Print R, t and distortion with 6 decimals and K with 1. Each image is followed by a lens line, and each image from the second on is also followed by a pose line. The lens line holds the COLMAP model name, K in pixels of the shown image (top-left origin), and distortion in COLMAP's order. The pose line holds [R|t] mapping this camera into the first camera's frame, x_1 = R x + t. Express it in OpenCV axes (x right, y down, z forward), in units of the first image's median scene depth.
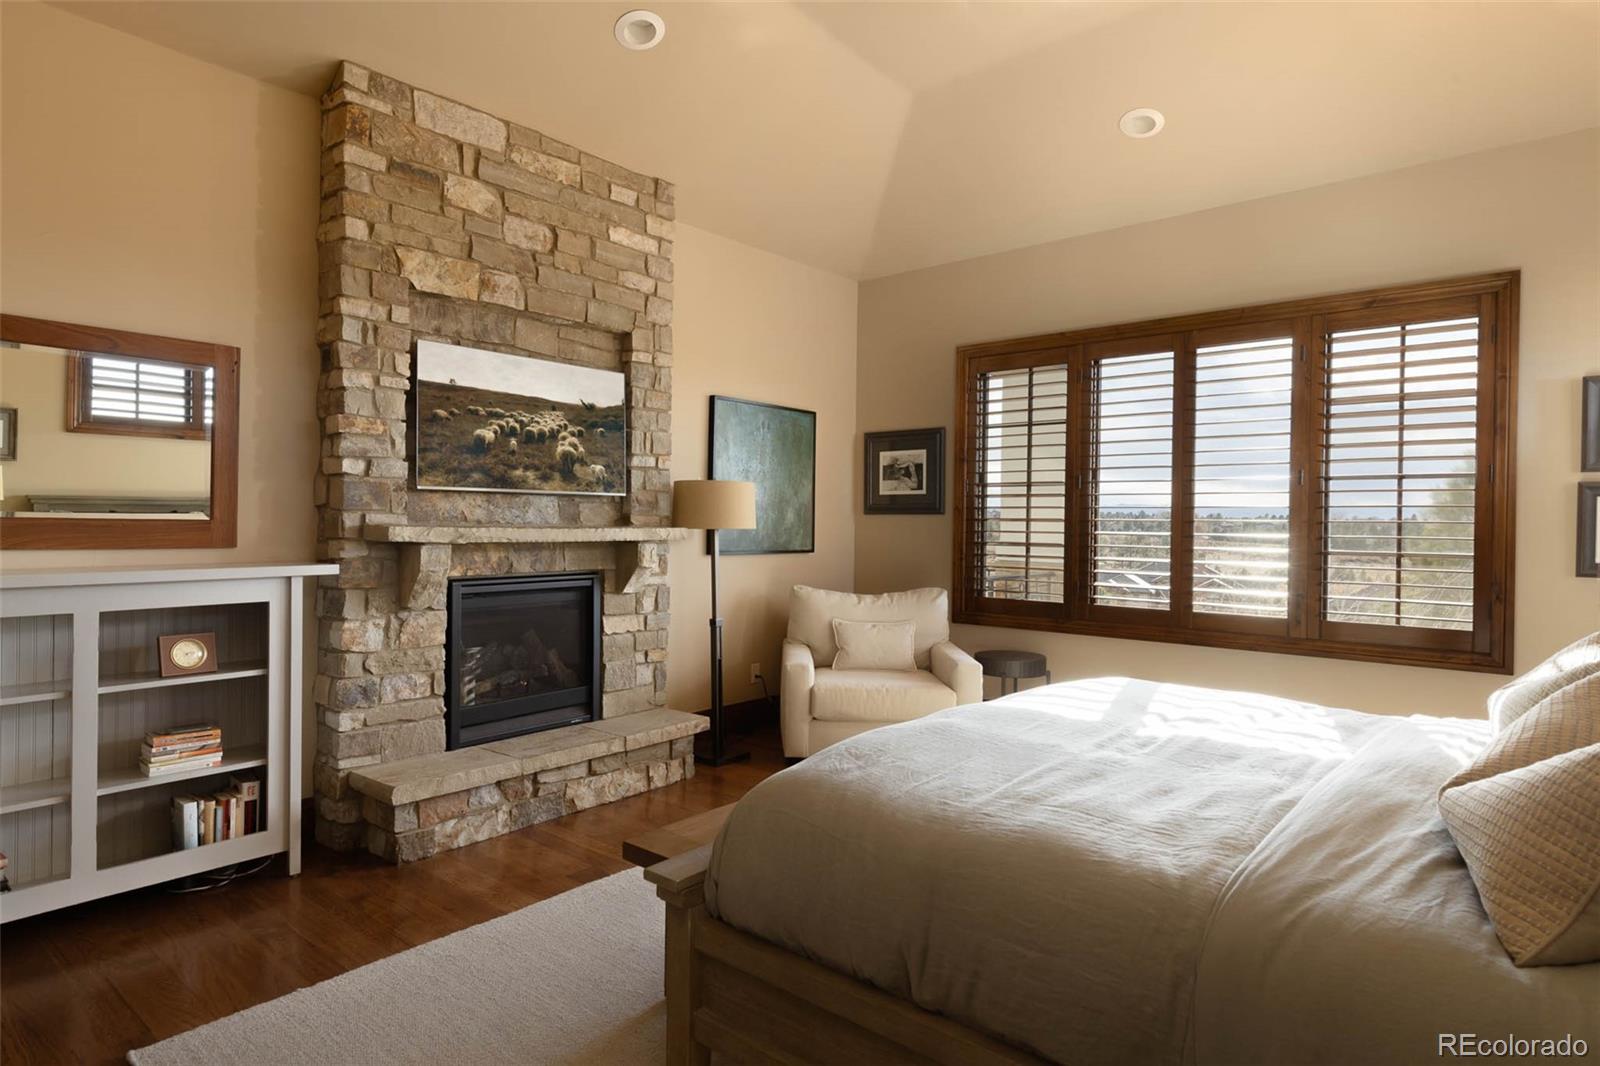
lens RADIAL K [[885.0, 0, 797.4], [0, 885.0, 525.3], [0, 0, 1]] dist [0.004254, -0.001211]
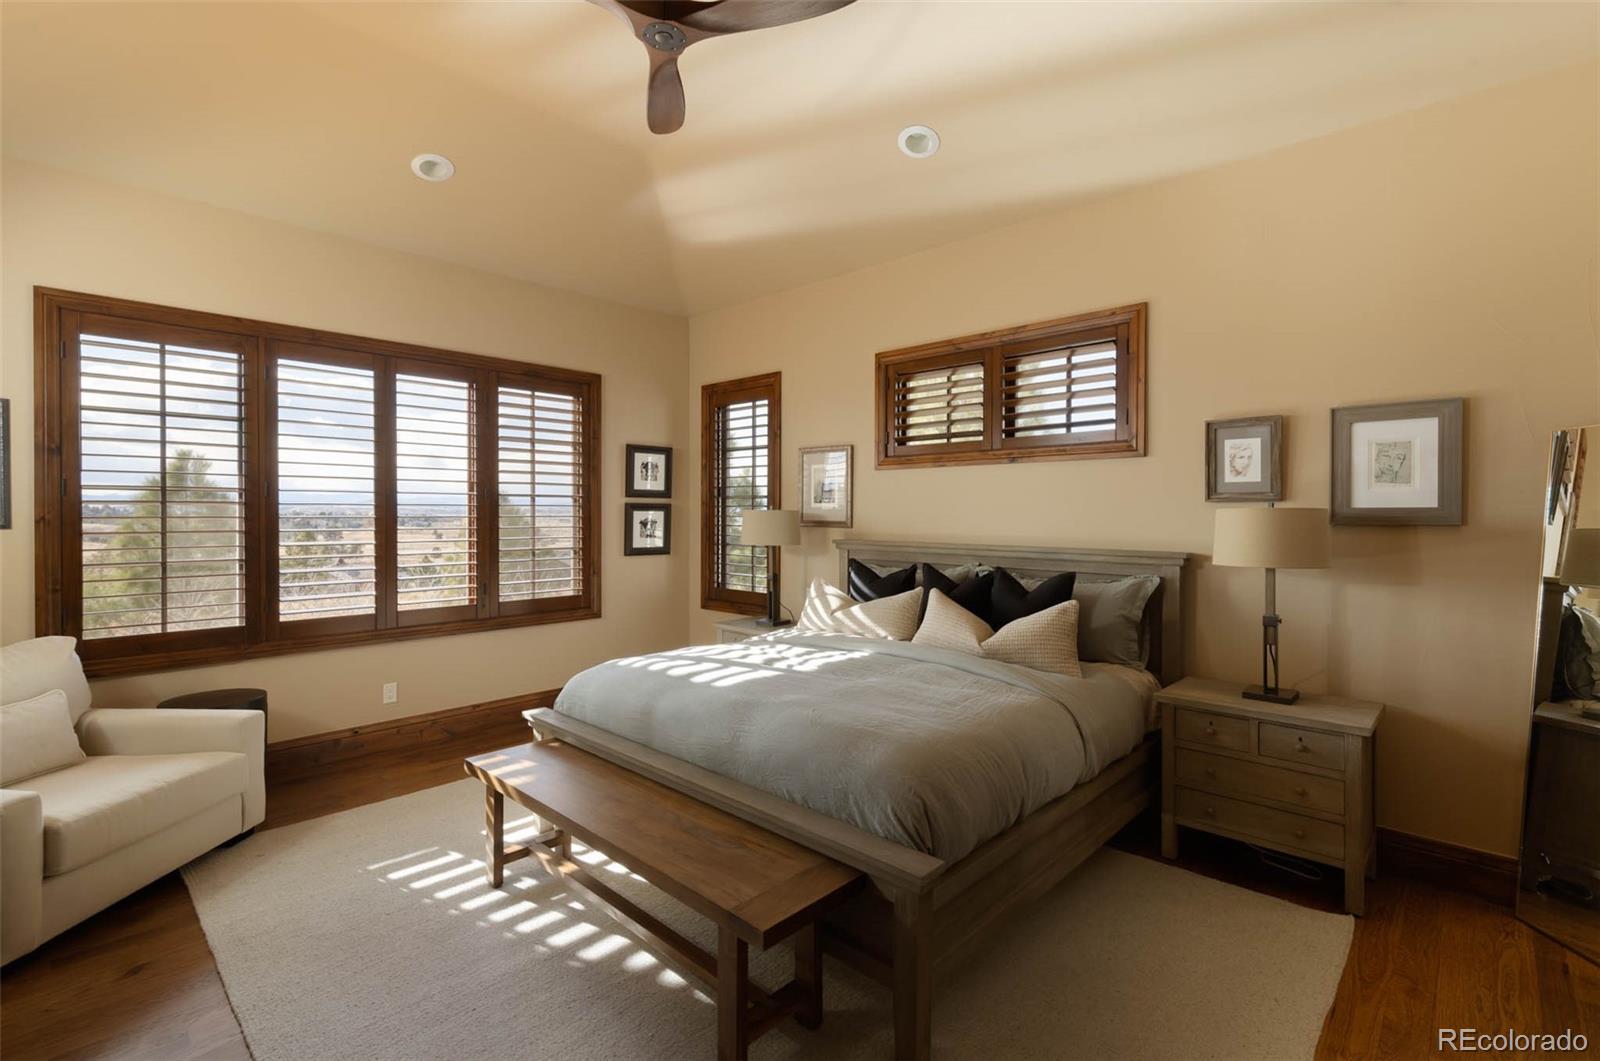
lens RADIAL K [[716.5, 0, 802.3], [0, 716.5, 523.0], [0, 0, 1]] dist [0.002623, -0.000678]
pose [[0.058454, -0.022057, 0.998046, -0.483838], [0.005683, 0.999747, 0.021762, -0.034736], [-0.998274, 0.004400, 0.058565, 0.512071]]
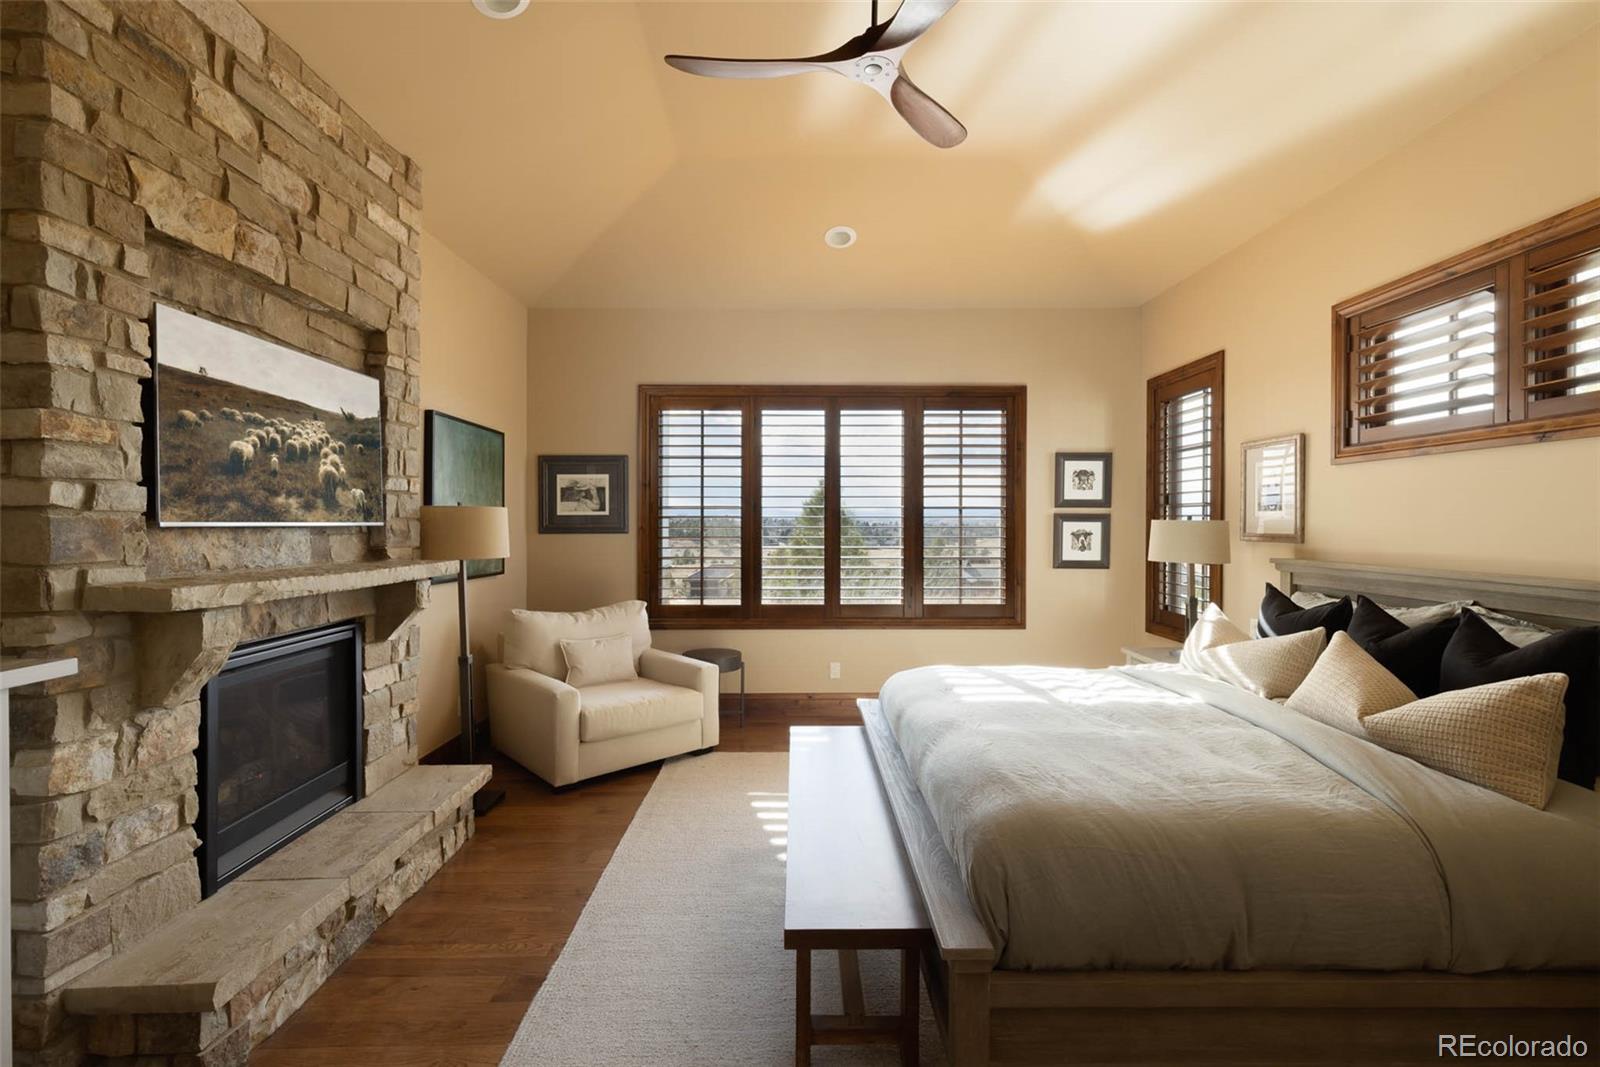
lens RADIAL K [[716.5, 0, 826.1], [0, 716.5, 529.2], [0, 0, 1]] dist [0.002623, -0.000678]
pose [[0.757126, -0.013552, 0.653128, -0.329817], [0.011023, 0.999907, 0.007970, -0.031307], [-0.653176, 0.001165, 0.757205, 0.213316]]
